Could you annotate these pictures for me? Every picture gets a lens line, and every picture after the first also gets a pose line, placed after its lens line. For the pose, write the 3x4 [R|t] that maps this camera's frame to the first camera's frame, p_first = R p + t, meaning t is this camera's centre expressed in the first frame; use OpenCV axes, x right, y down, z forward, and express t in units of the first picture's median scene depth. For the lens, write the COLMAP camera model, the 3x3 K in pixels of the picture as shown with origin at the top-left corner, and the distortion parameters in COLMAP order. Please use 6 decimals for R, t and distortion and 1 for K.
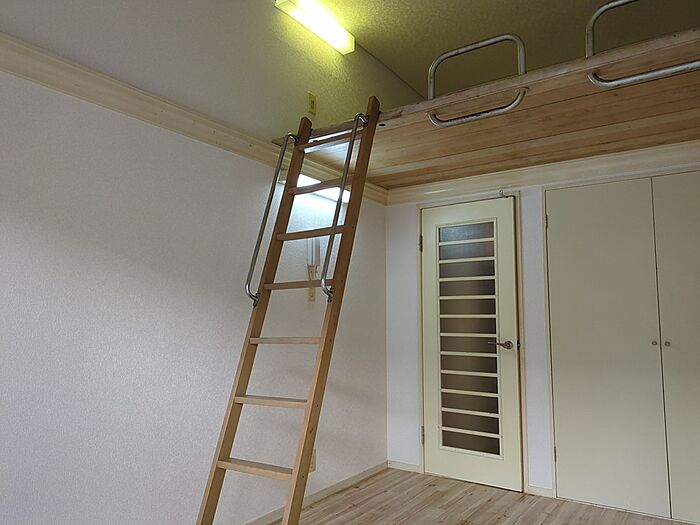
lens RADIAL K [[524.1, 0, 347.1], [0, 524.1, 265.4], [0, 0, 1]] dist [0.038123, -0.032787]
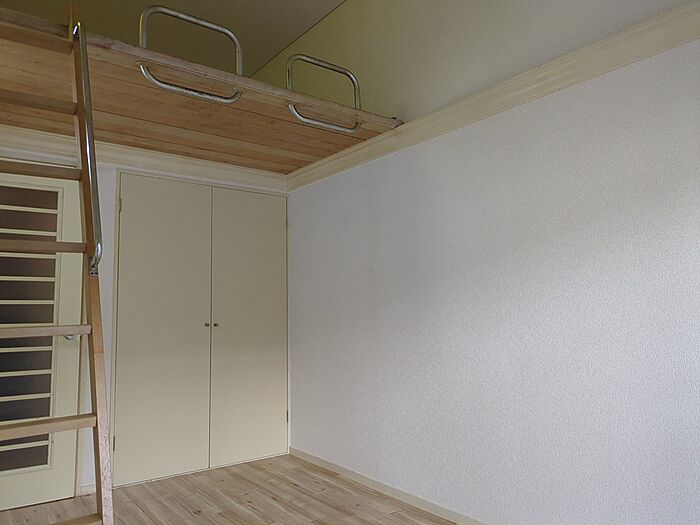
lens RADIAL K [[524.1, 0, 350.6], [0, 524.1, 263.2], [0, 0, 1]] dist [0.038123, -0.032787]
pose [[0.307208, 0.079511, 0.948315, -0.452951], [-0.088299, 0.994586, -0.054786, 0.044493], [-0.947537, -0.066905, 0.312565, 0.327605]]
